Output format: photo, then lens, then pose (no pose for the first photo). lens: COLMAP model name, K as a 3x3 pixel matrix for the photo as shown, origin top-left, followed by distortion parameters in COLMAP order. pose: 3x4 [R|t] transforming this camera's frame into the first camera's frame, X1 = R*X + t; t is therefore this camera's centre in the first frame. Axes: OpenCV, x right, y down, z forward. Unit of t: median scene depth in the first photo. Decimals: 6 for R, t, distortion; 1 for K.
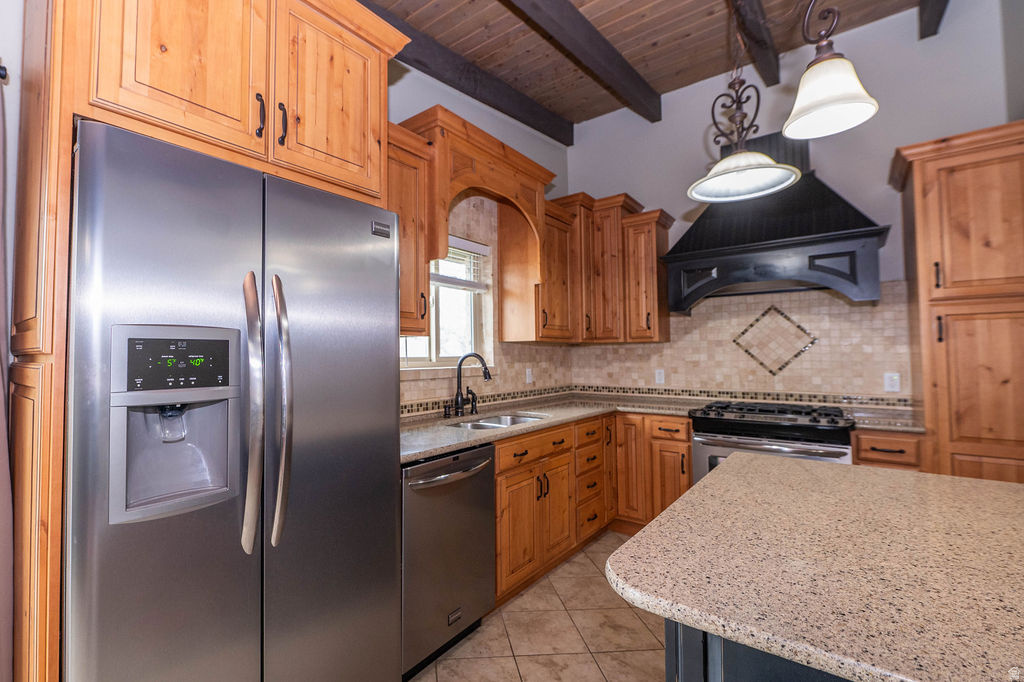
lens RADIAL K [[461.7, 0, 446.7], [0, 461.7, 337.4], [0, 0, 1]] dist [-0.009398, -0.000150]
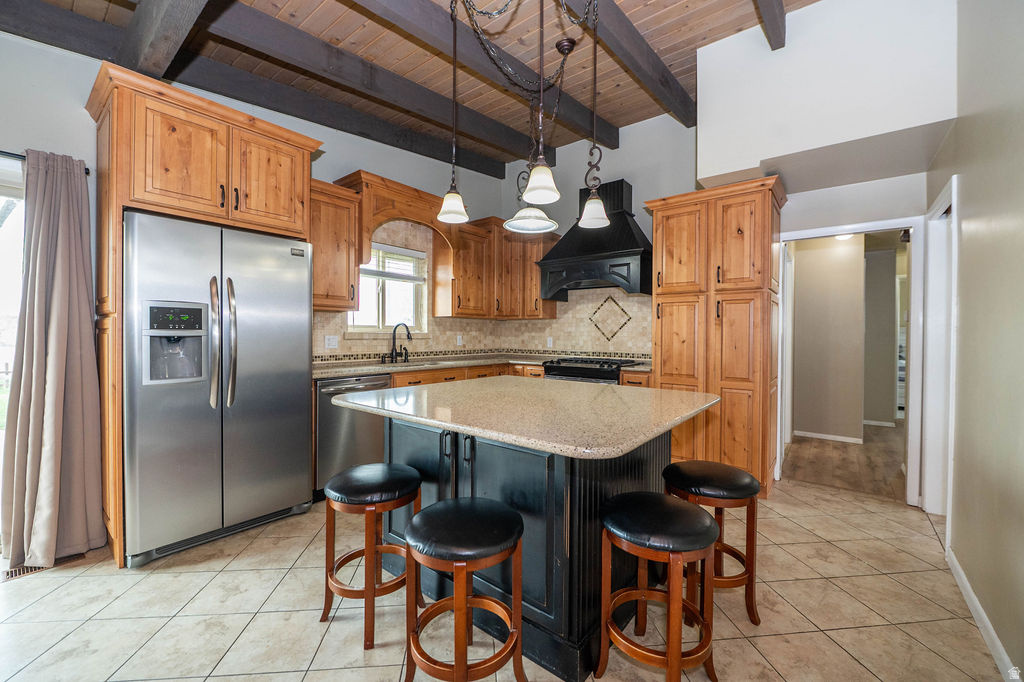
lens RADIAL K [[409.0, 0, 514.0], [0, 409.0, 336.5], [0, 0, 1]] dist [-0.010606, -0.000217]
pose [[0.998740, 0.011989, 0.048733, 0.328491], [-0.014126, 0.998943, 0.043753, 0.011974], [-0.048157, -0.044386, 0.997853, -0.356646]]
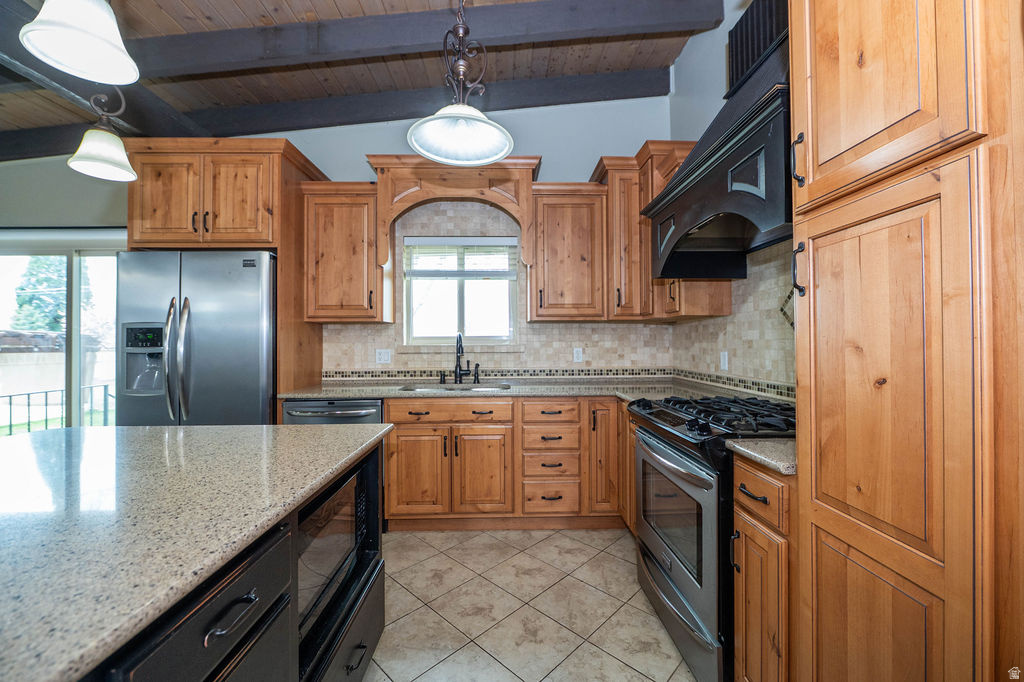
lens RADIAL K [[409.0, 0, 514.0], [0, 409.0, 336.5], [0, 0, 1]] dist [-0.010606, -0.000217]
pose [[0.678988, -0.008025, -0.734105, 0.840815], [0.030412, 0.999389, 0.017204, 0.026164], [0.733519, -0.034007, 0.678818, 0.333297]]
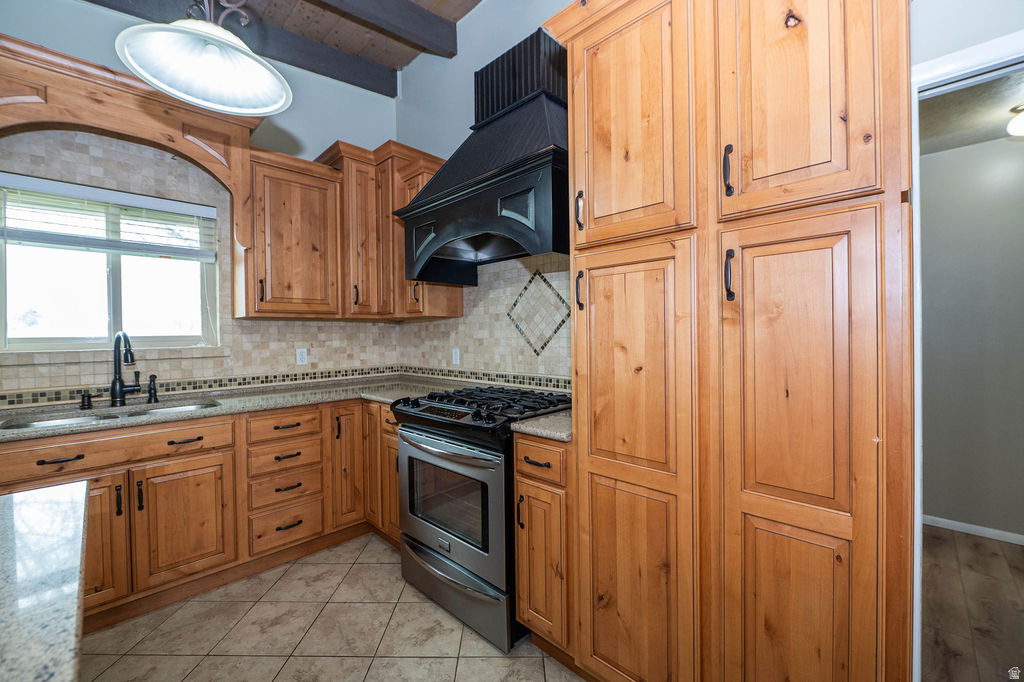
lens RADIAL K [[413.0, 0, 512.9], [0, 413.0, 337.1], [0, 0, 1]] dist [-0.002430, -0.004645]
pose [[0.998290, -0.008973, -0.057755, 0.715733], [0.011722, 0.998805, 0.047443, 0.014306], [0.057261, -0.048039, 0.997203, 0.267256]]
